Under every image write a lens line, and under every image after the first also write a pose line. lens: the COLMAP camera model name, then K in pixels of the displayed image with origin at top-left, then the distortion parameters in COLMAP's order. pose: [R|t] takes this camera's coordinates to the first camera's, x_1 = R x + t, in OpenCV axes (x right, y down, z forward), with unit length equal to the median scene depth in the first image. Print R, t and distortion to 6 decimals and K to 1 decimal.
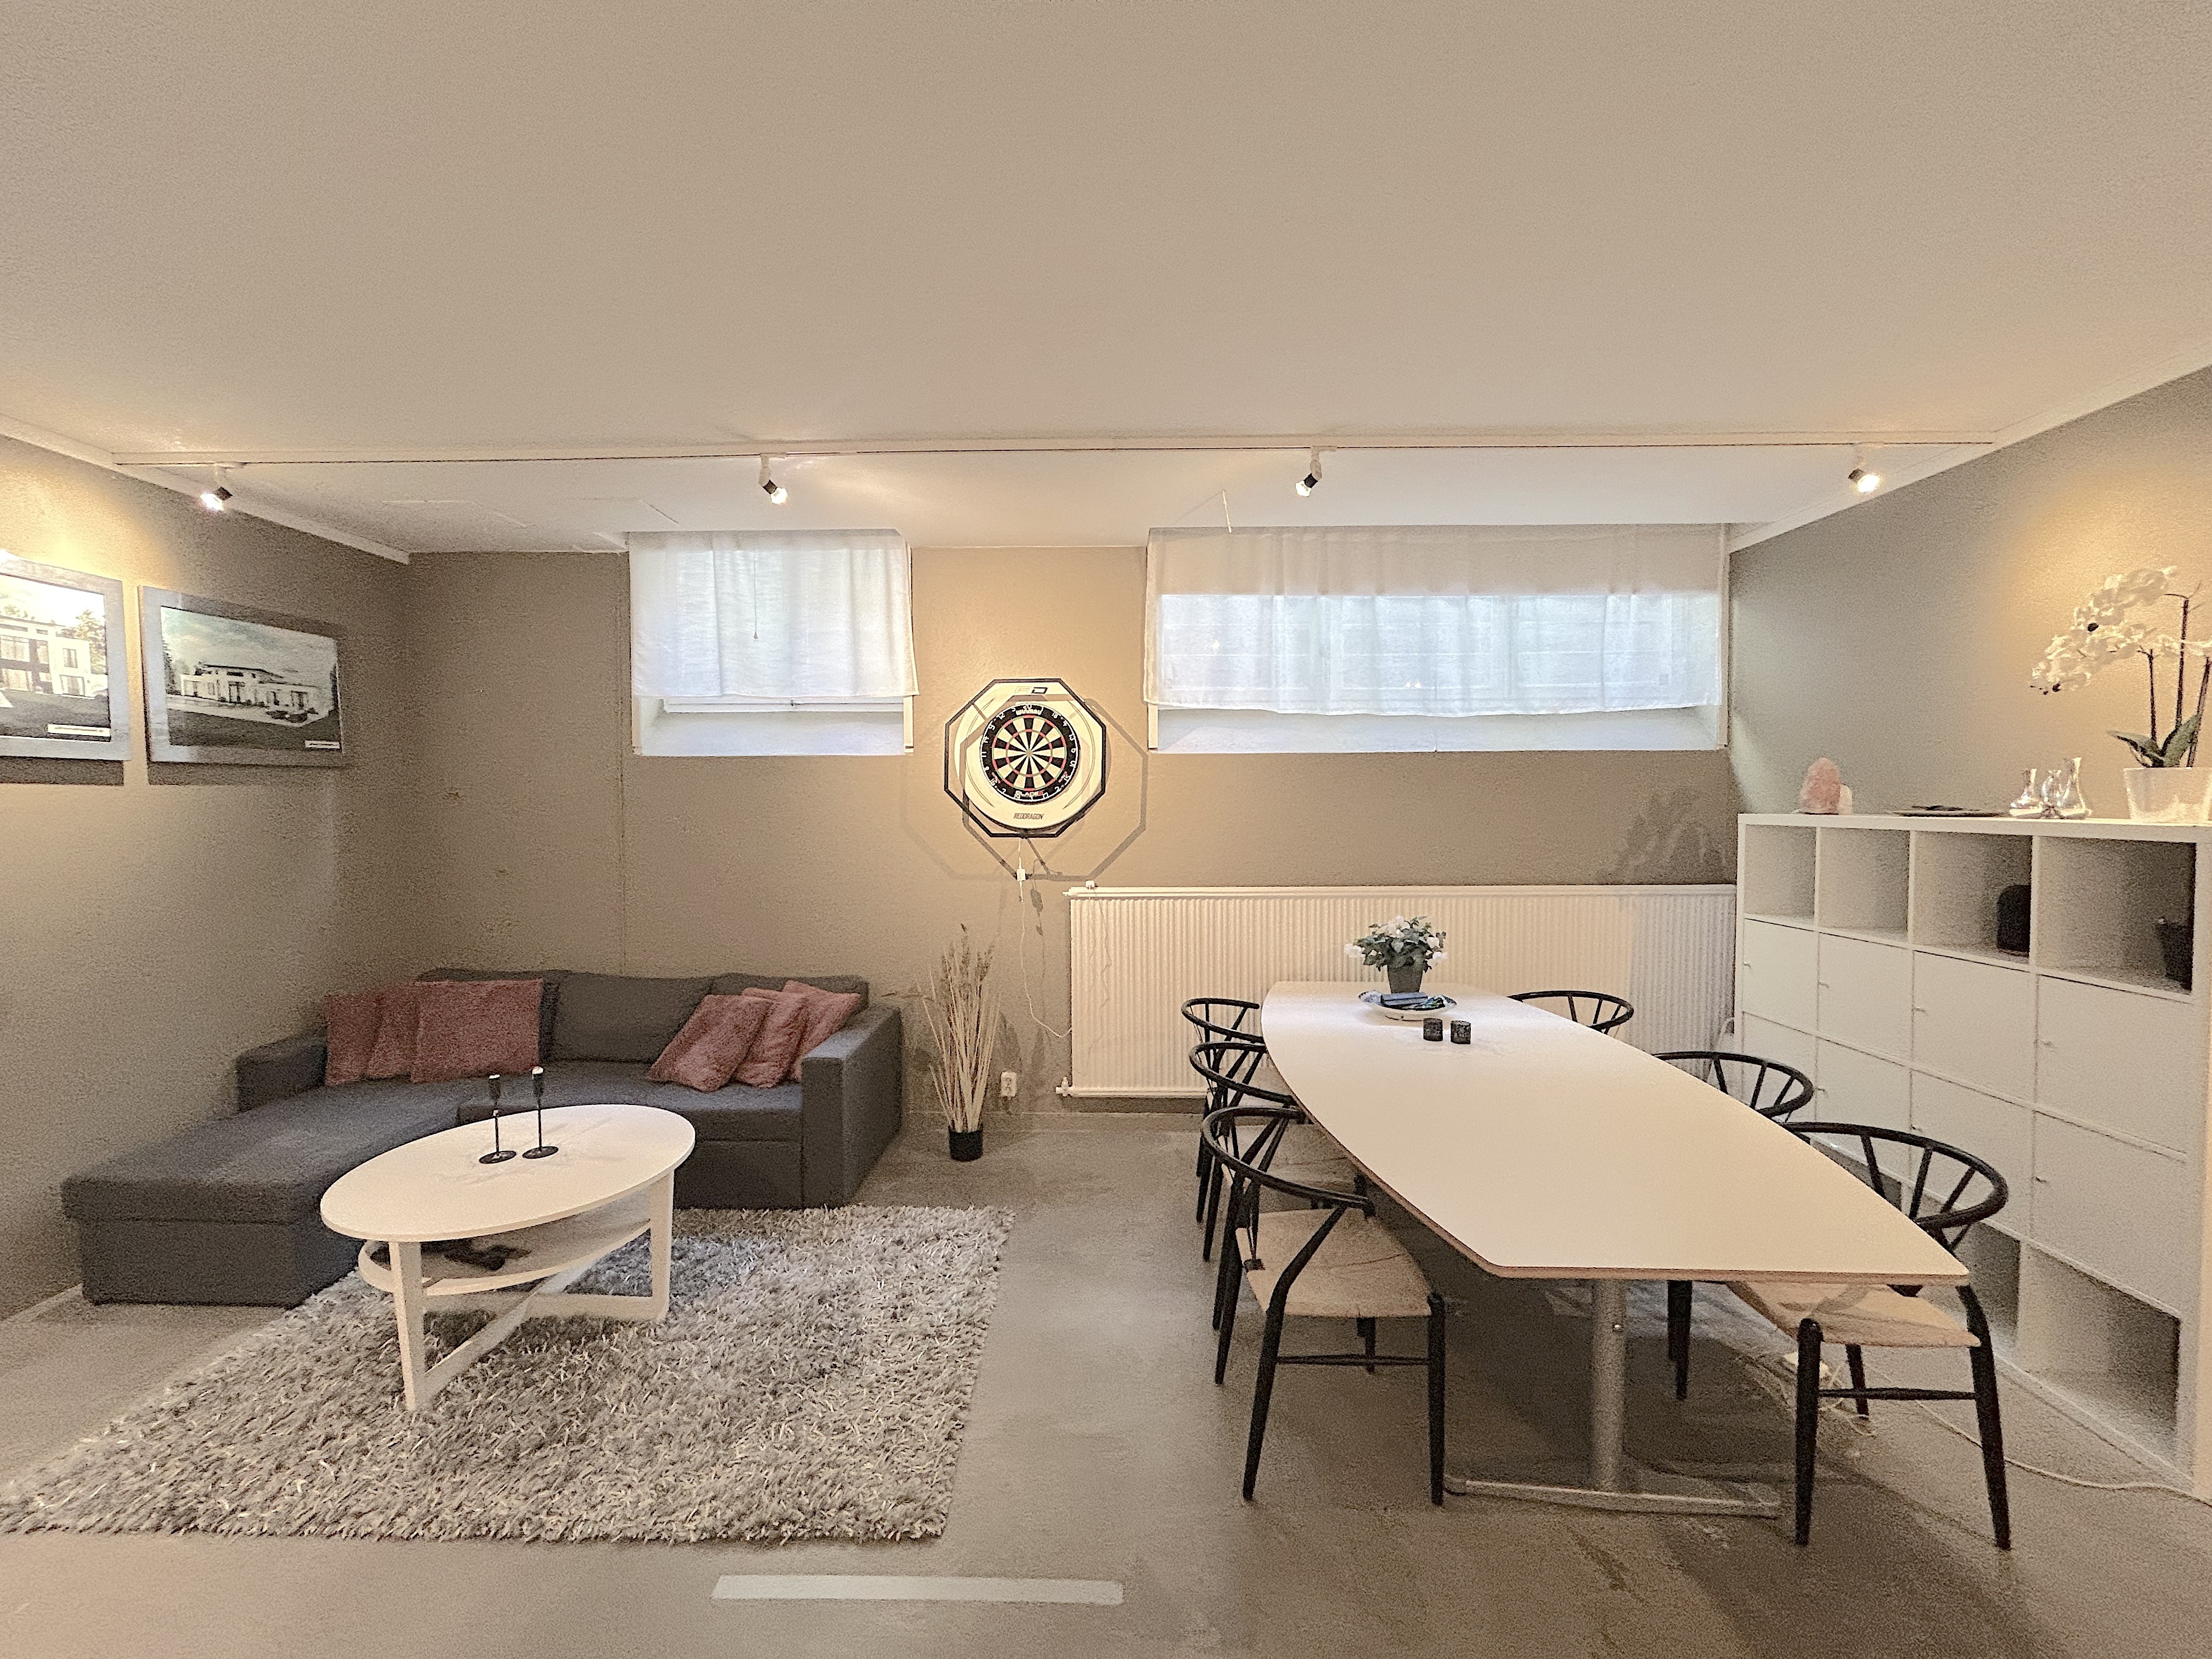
lens RADIAL K [[888.3, 0, 1102.5], [0, 888.3, 825.5], [0, 0, 1]] dist [0.003640, 0.000628]
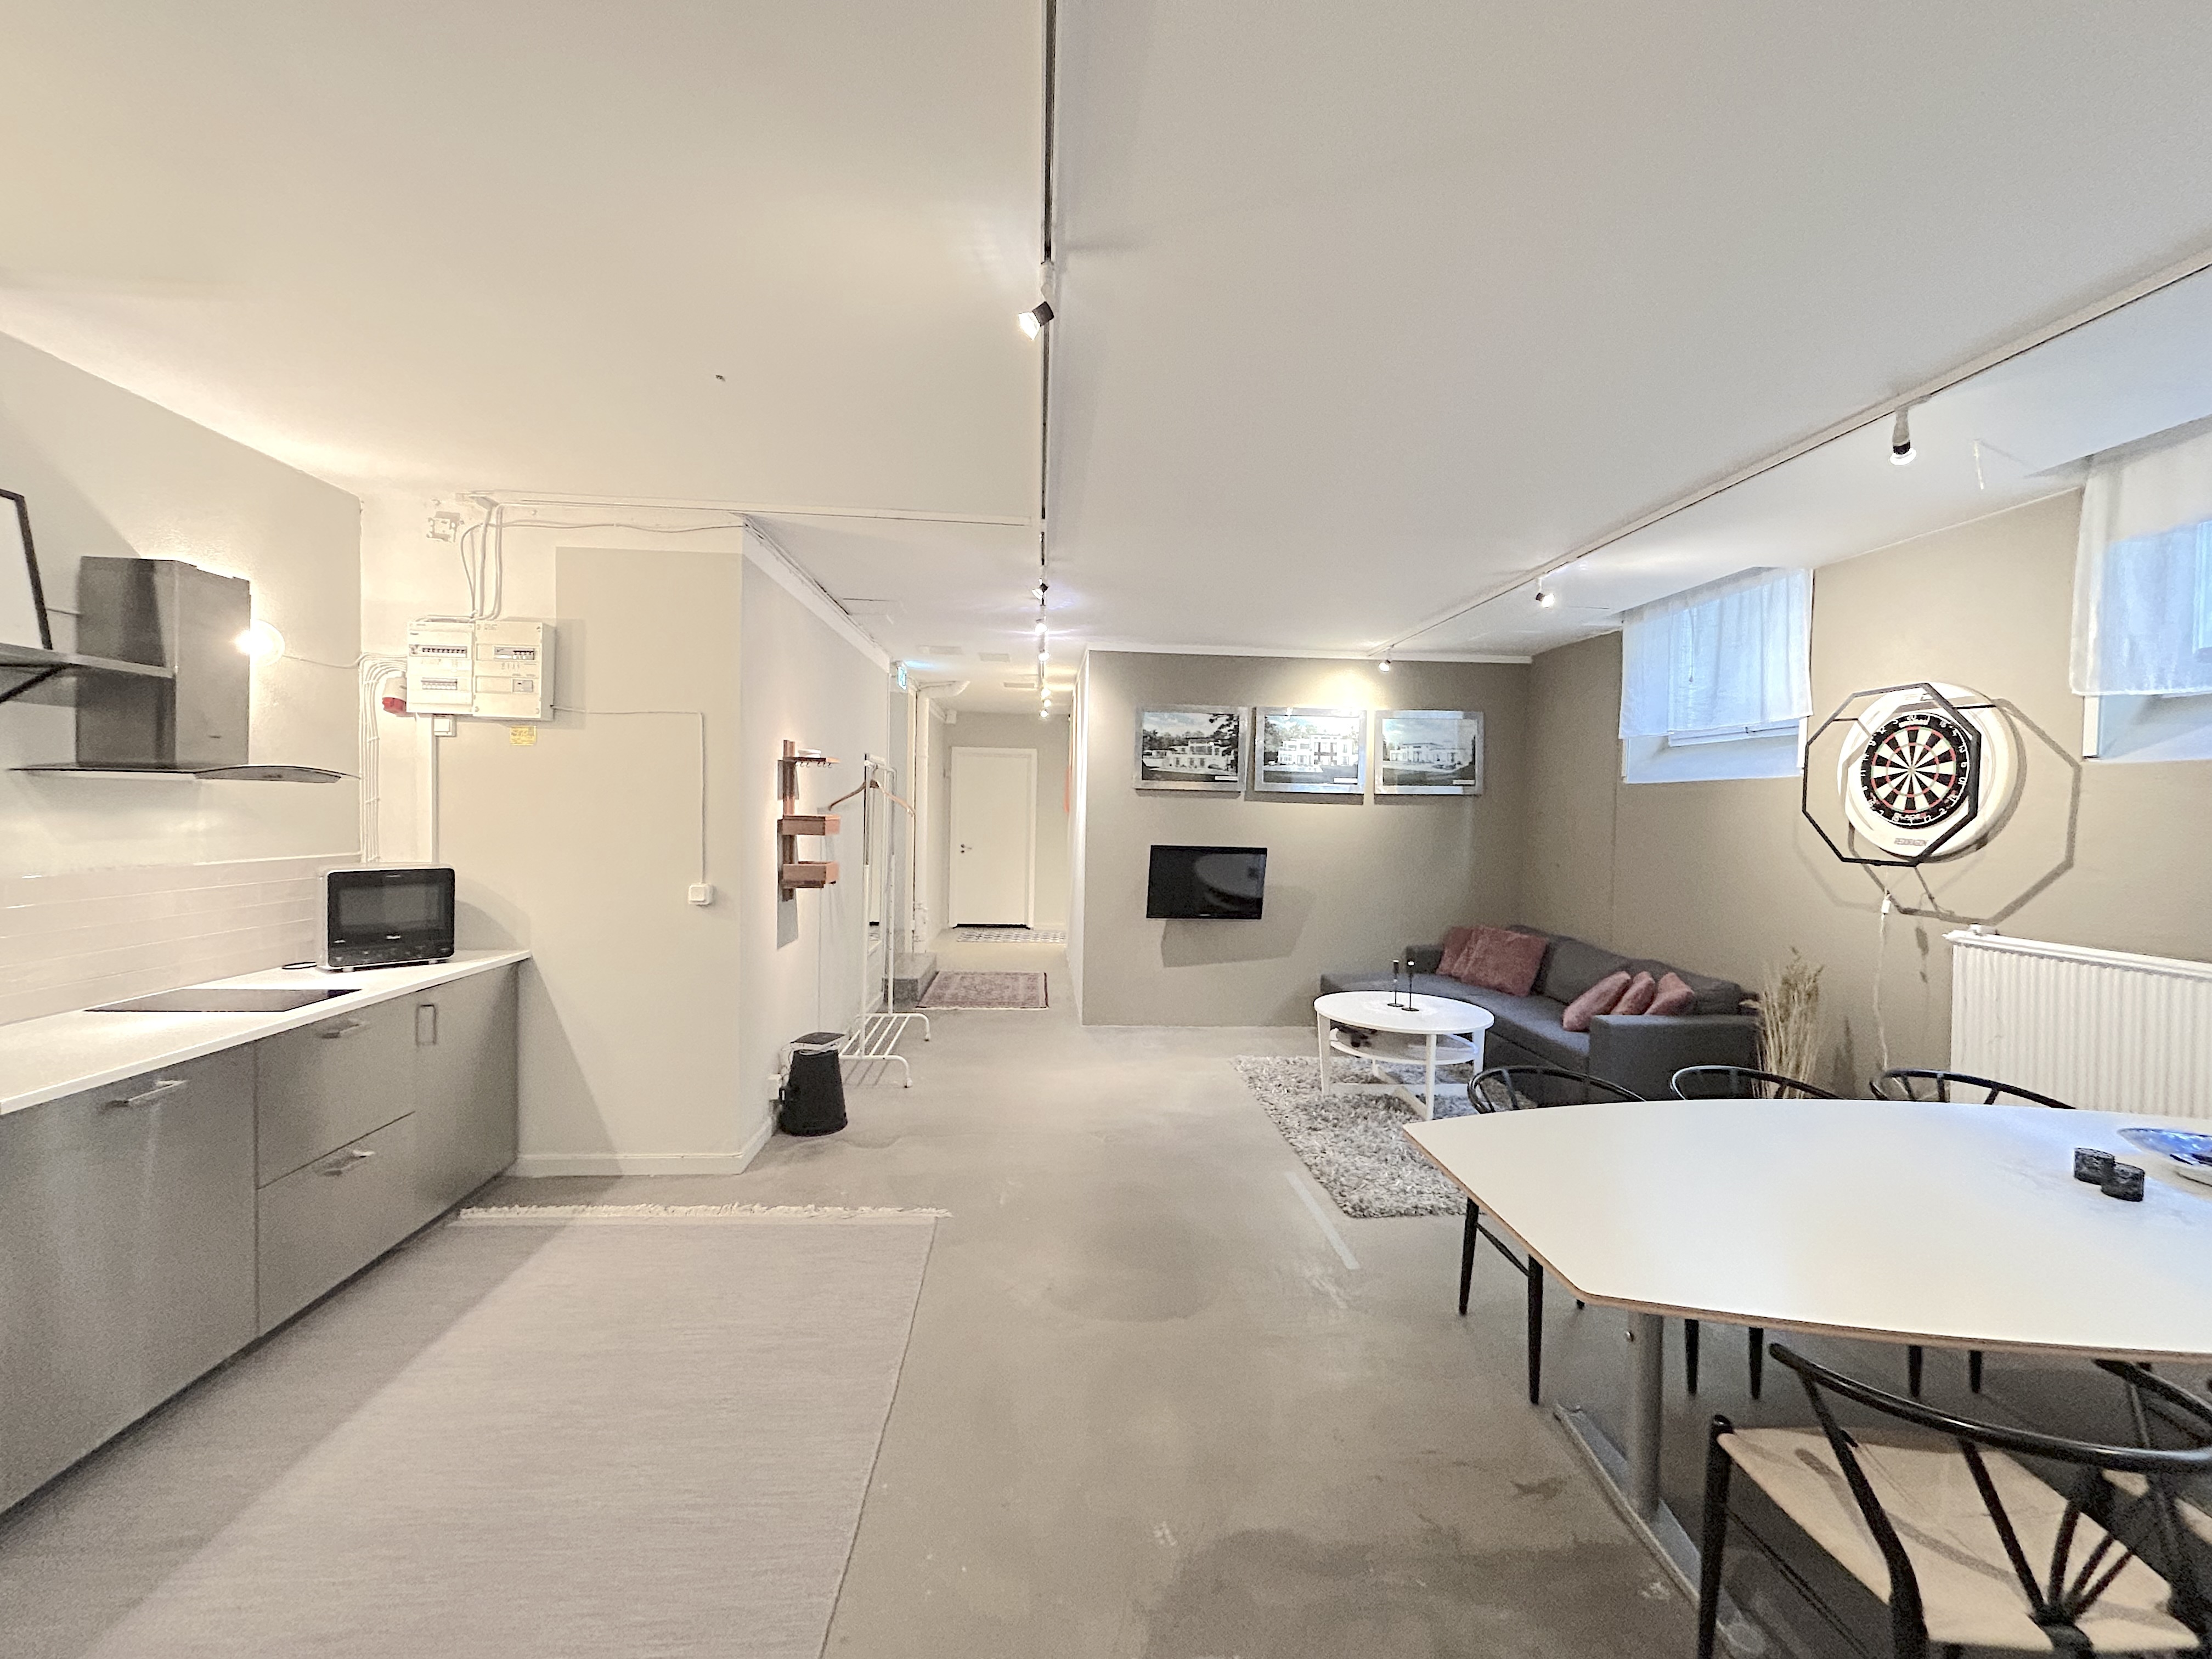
lens RADIAL K [[888.3, 0, 1104.0], [0, 888.3, 819.1], [0, 0, 1]] dist [0.003640, 0.000628]
pose [[0.104735, 0.015665, -0.994377, 0.707870], [-0.052632, 0.998562, 0.010187, -0.000138], [0.993106, 0.051269, 0.105409, 0.119853]]
